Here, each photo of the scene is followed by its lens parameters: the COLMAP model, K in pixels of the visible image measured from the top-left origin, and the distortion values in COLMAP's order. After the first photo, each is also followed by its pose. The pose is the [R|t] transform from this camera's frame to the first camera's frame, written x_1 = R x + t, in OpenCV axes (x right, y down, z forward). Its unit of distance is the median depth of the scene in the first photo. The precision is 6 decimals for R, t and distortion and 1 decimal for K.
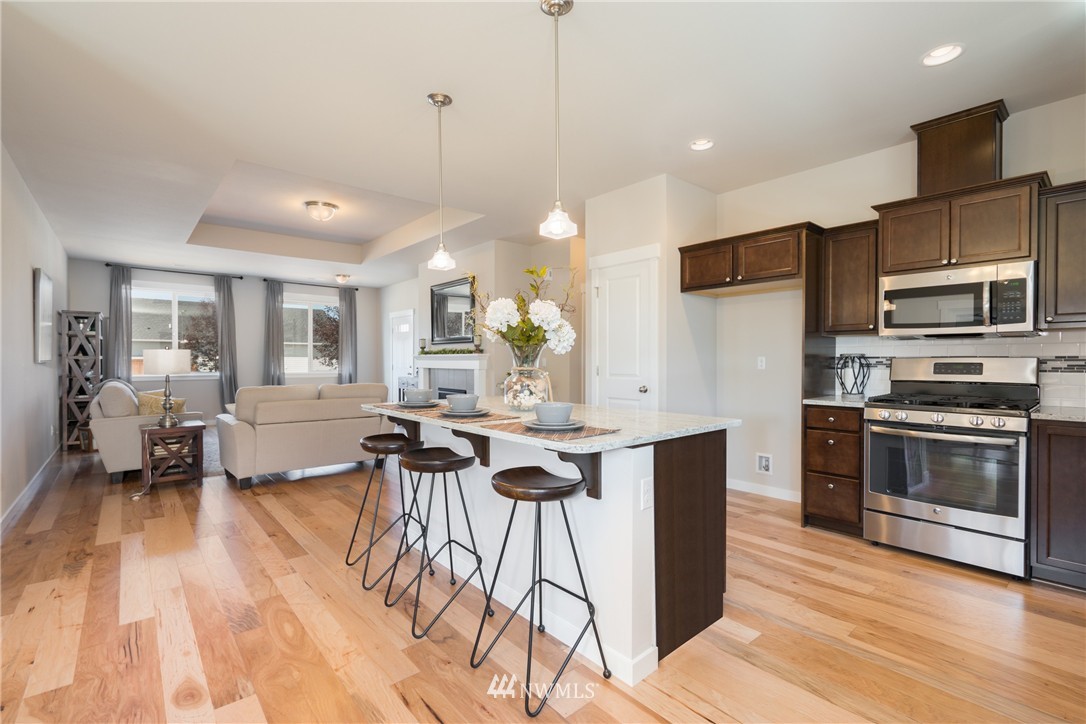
lens RADIAL K [[485.8, 0, 543.0], [0, 485.8, 362.0], [0, 0, 1]] dist [-0.001145, -0.000001]
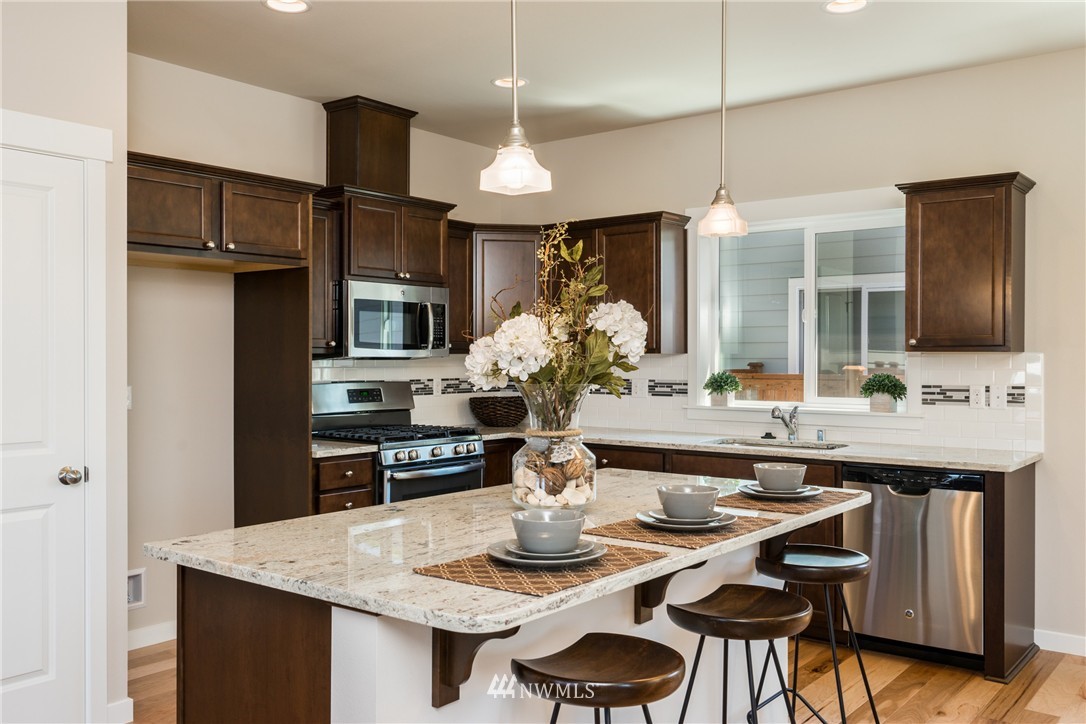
lens RADIAL K [[961.9, 0, 543.0], [0, 961.9, 362.0], [0, 0, 1]] dist [-0.010263, -0.007279]
pose [[-0.197056, -0.006595, 0.980370, -0.894960], [0.003568, 0.999966, 0.007444, -0.059003], [-0.980386, 0.004965, -0.197025, 1.048732]]
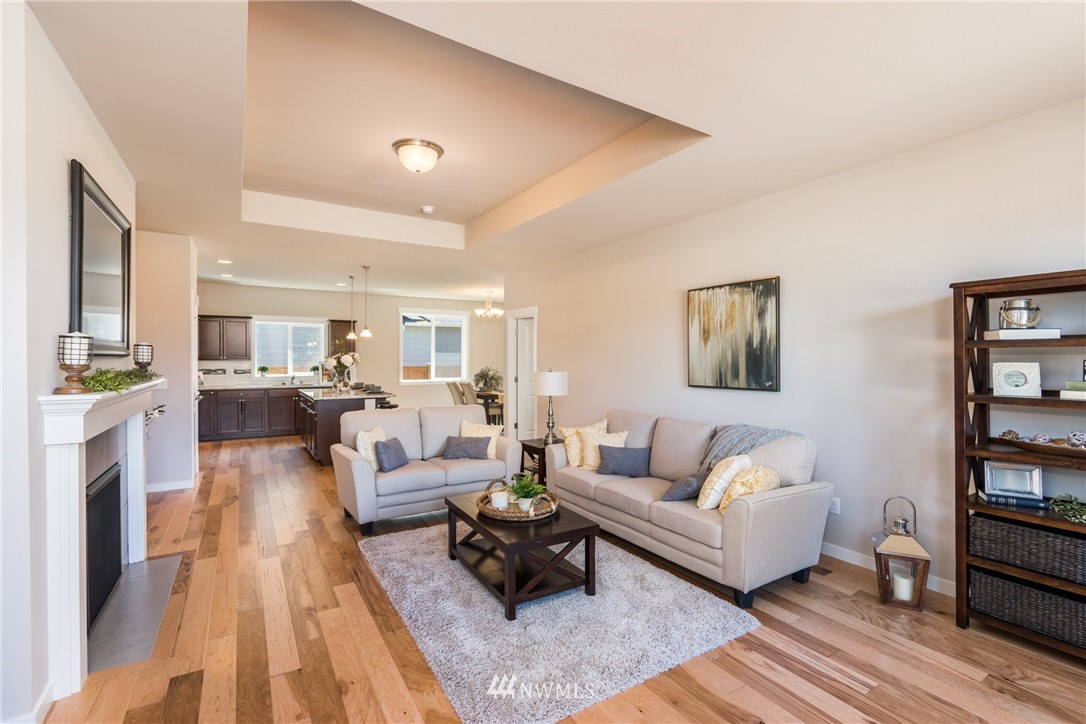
lens RADIAL K [[485.8, 0, 543.0], [0, 485.8, 362.0], [0, 0, 1]] dist [-0.001145, -0.000001]
pose [[-0.989213, -0.004500, 0.146418, -1.344774], [-0.002832, 0.999929, 0.011601, -0.089170], [-0.146460, 0.011062, -0.989155, 3.069444]]
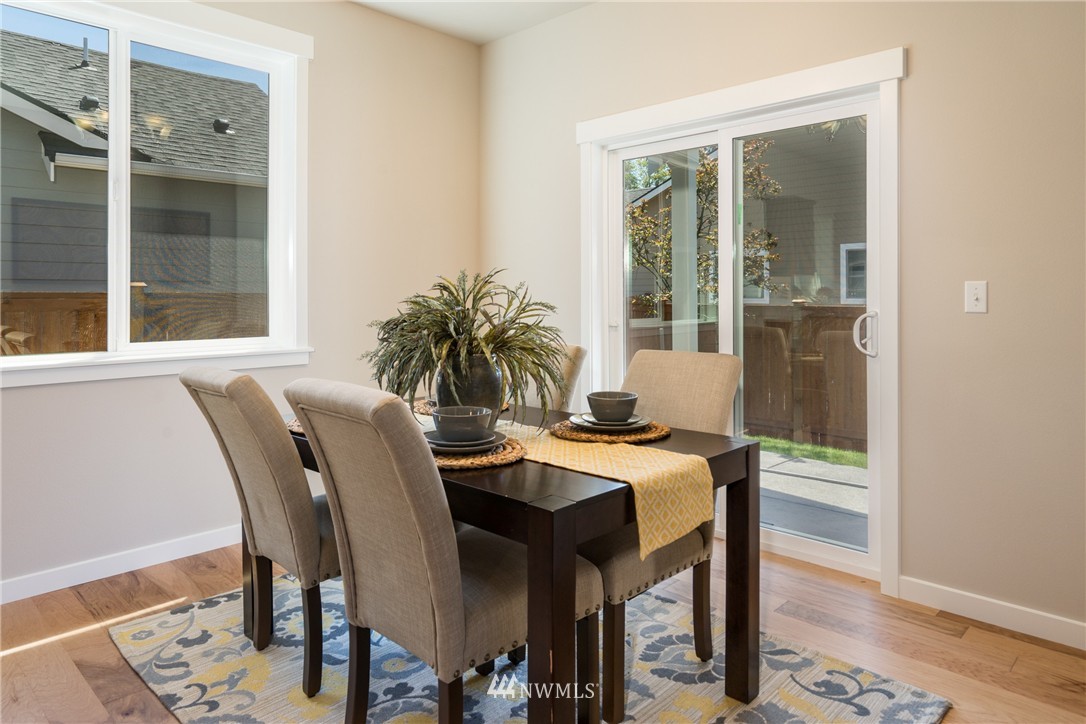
lens RADIAL K [[684.0, 0, 543.0], [0, 684.0, 362.0], [0, 0, 1]] dist [0.000544, 0.000185]
pose [[-0.995705, 0.013582, -0.091577, -0.530097], [0.004436, 0.995042, 0.099352, 0.002541], [0.092472, 0.098519, -0.990829, 0.685447]]
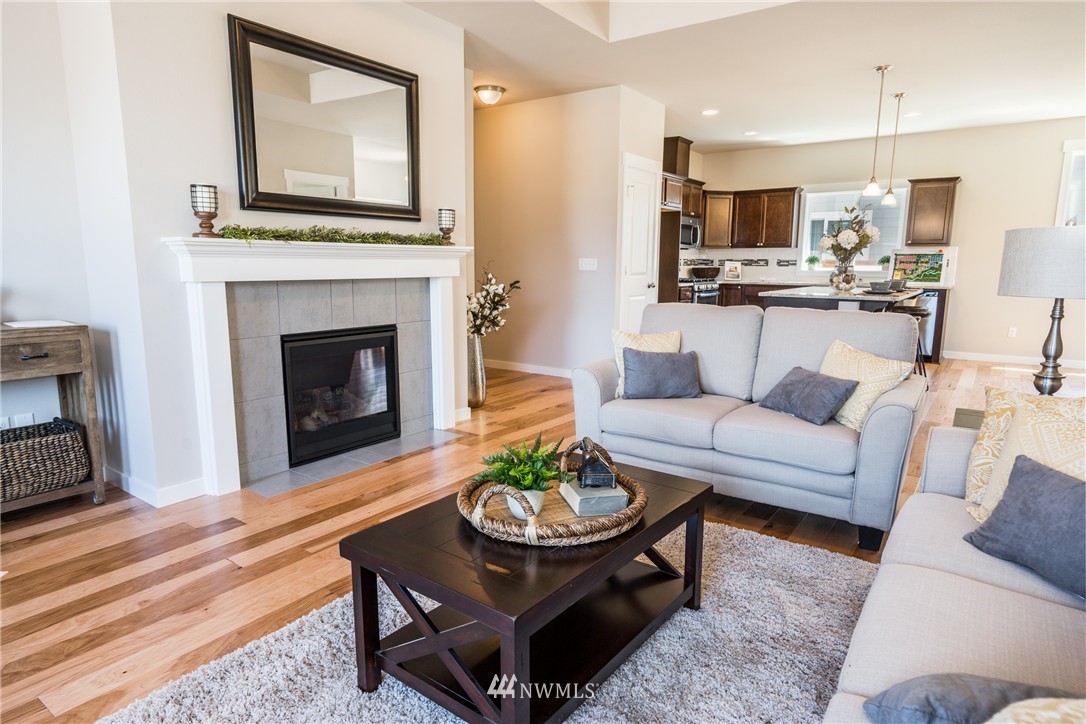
lens RADIAL K [[624.6, 0, 543.0], [0, 624.6, 362.0], [0, 0, 1]] dist [0.002694, 0.000685]
pose [[-0.235767, -0.156003, 0.959207, -1.682653], [-0.001318, 0.987082, 0.160213, -0.002552], [-0.971809, 0.036508, -0.232927, 2.218225]]
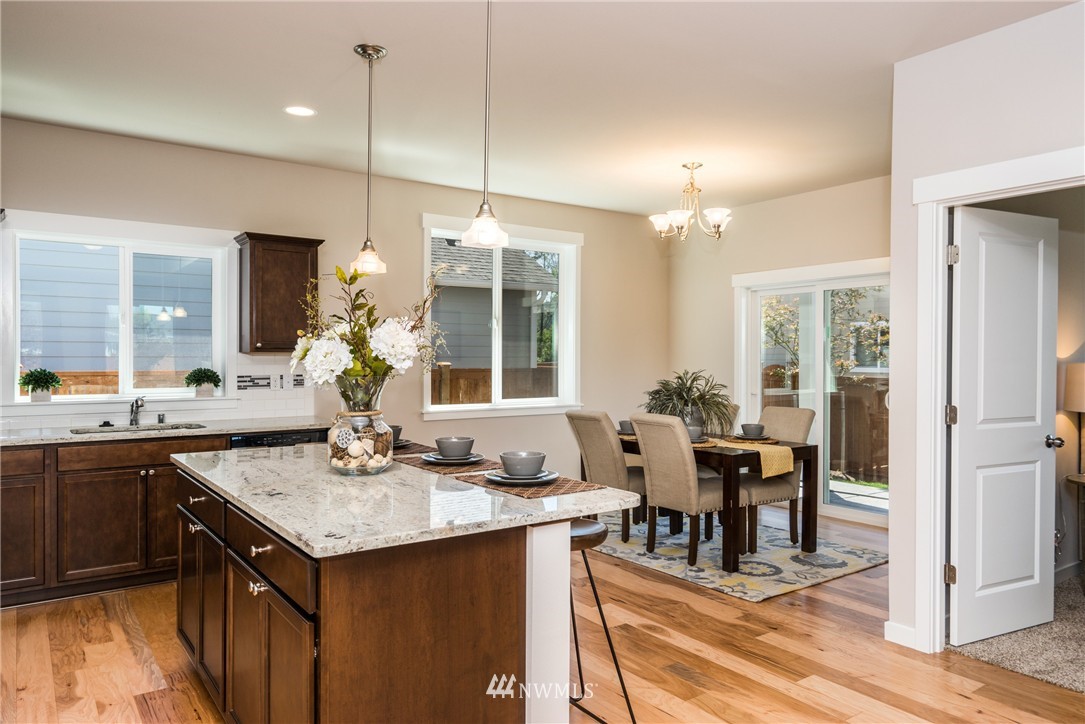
lens RADIAL K [[740.8, 0, 542.5], [0, 740.8, 362.0], [0, 0, 1]] dist [-0.002182, 0.000338]
pose [[-0.996131, -0.002551, 0.087839, -0.330365], [-0.001464, 0.999922, 0.012435, -0.061159], [-0.087864, 0.012258, -0.996057, 1.748722]]
